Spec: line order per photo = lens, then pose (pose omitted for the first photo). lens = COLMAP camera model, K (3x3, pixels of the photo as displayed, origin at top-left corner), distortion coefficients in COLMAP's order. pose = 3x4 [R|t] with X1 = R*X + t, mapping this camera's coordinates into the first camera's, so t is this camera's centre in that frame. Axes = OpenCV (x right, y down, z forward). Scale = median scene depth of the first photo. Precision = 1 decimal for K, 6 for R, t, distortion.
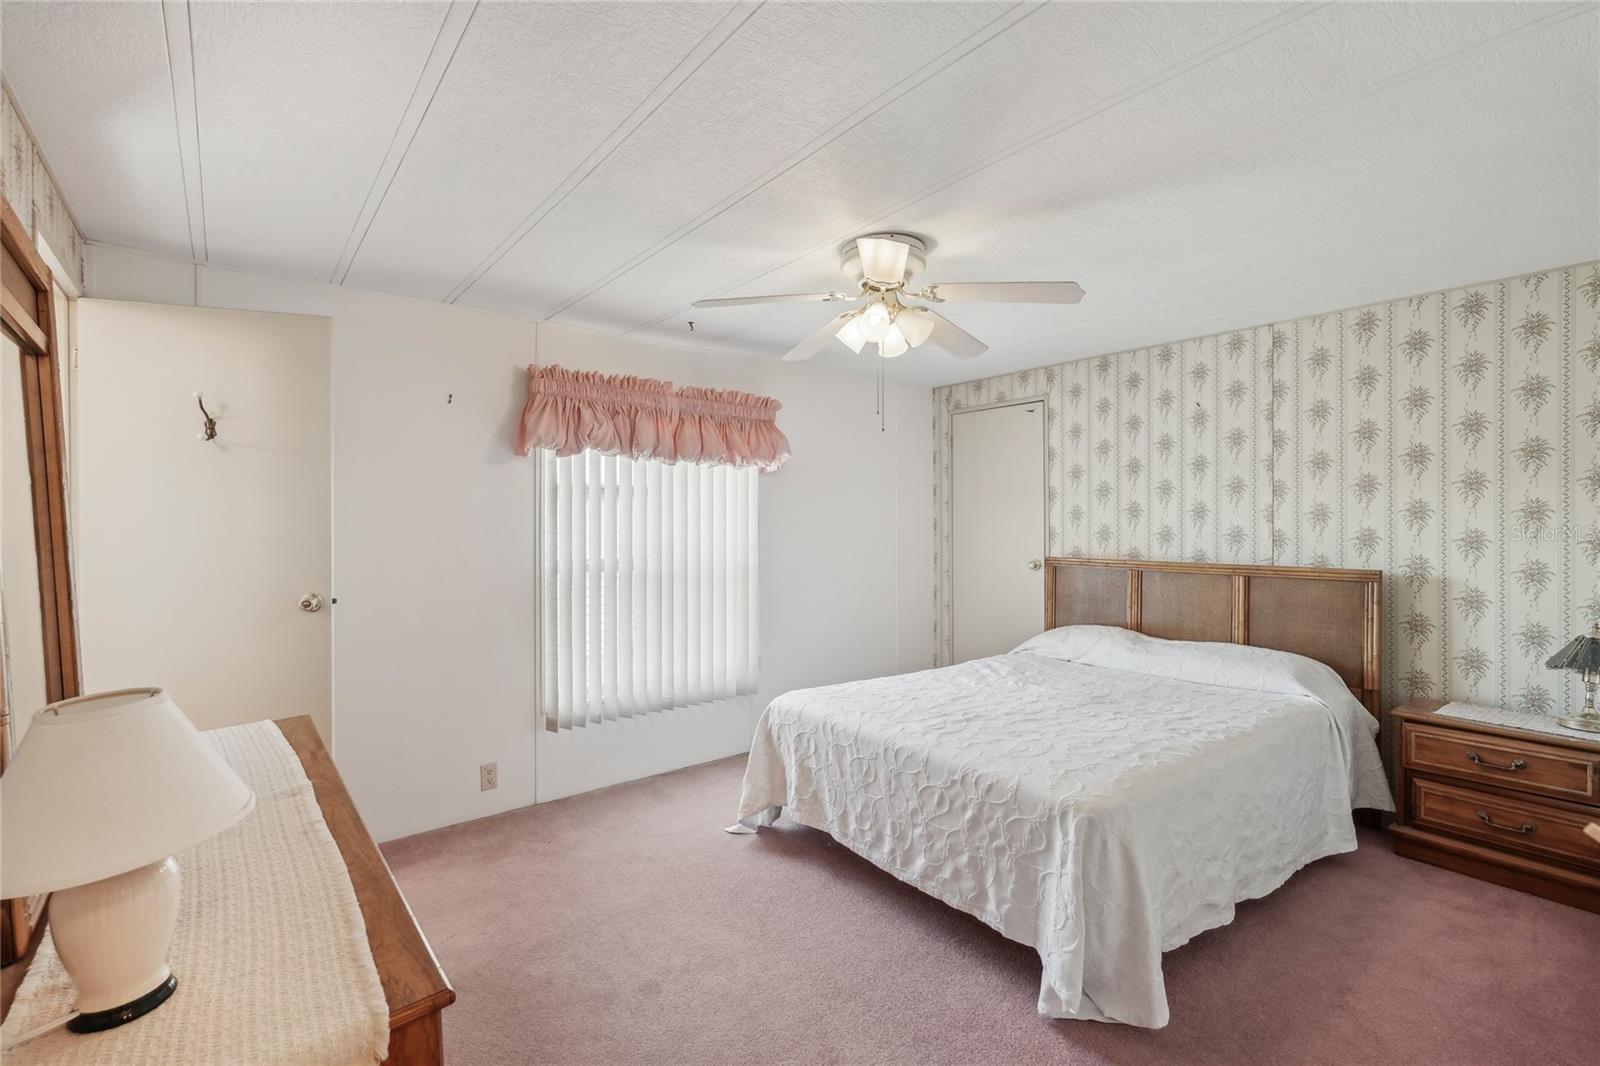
lens RADIAL K [[724.8, 0, 793.5], [0, 724.8, 526.1], [0, 0, 1]] dist [-0.005331, 0.000052]
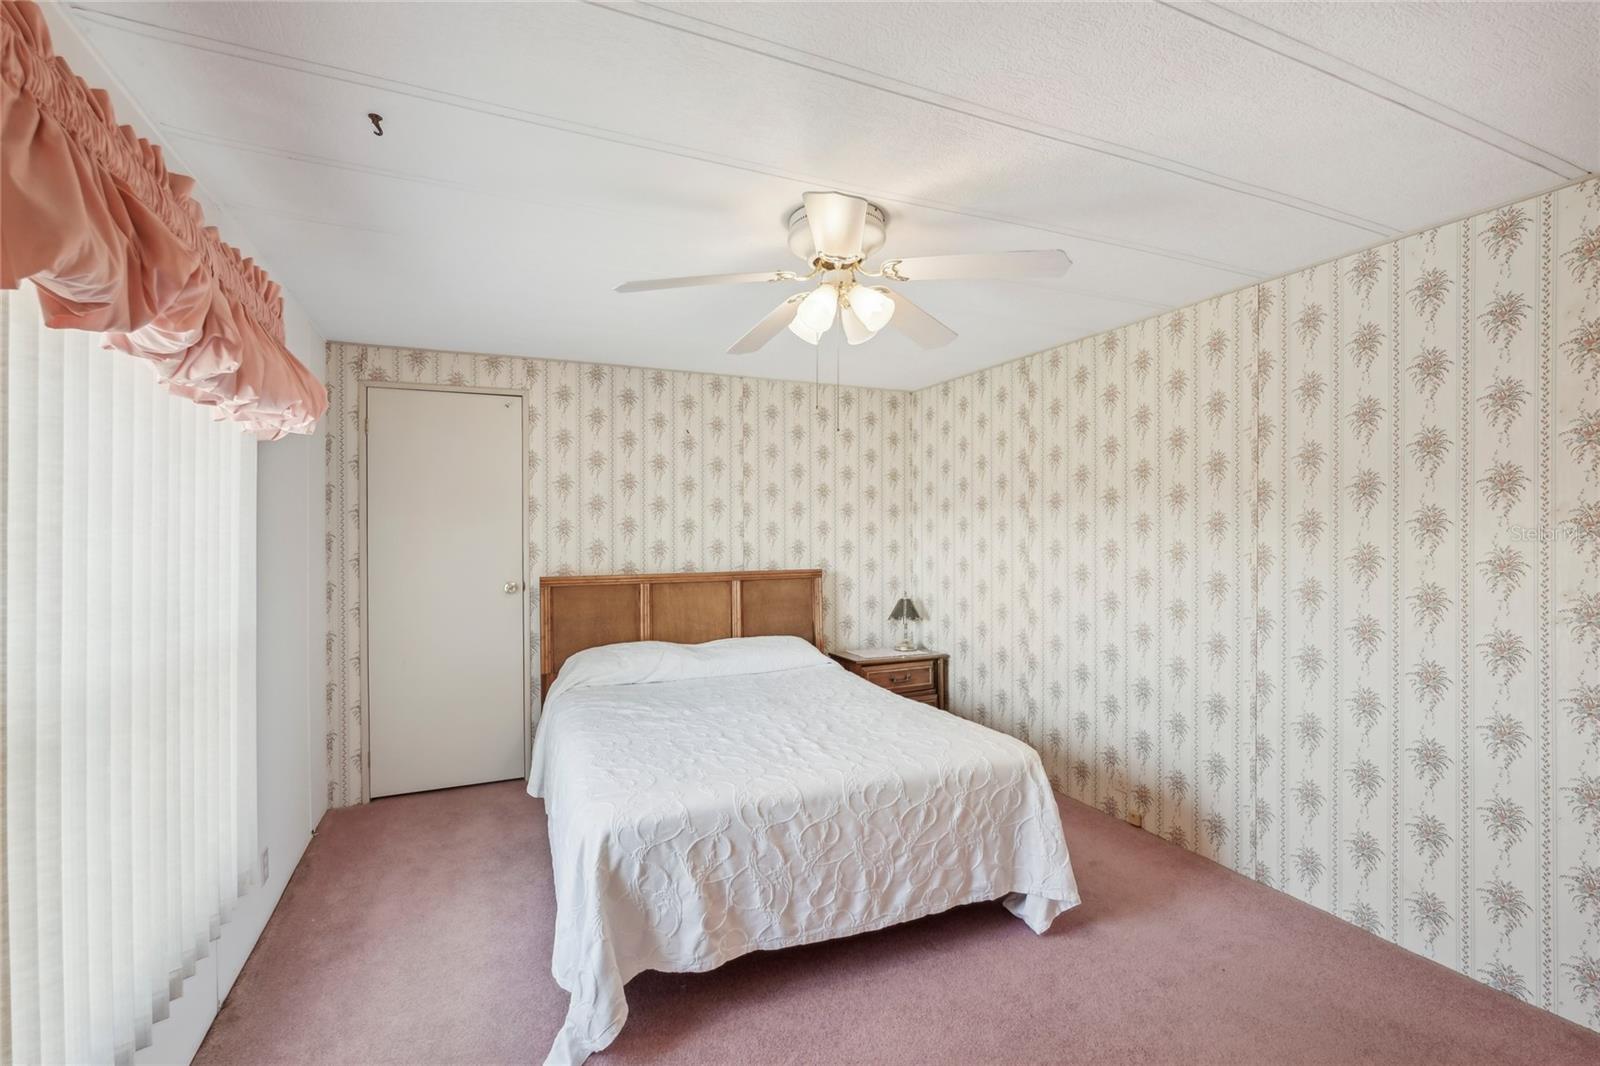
lens RADIAL K [[724.8, 0, 796.9], [0, 724.8, 538.9], [0, 0, 1]] dist [-0.005331, 0.000052]
pose [[0.239365, -0.006235, 0.970910, -0.551440], [0.011981, 0.999922, 0.003468, -0.004275], [-0.970856, 0.010803, 0.239421, 0.639768]]
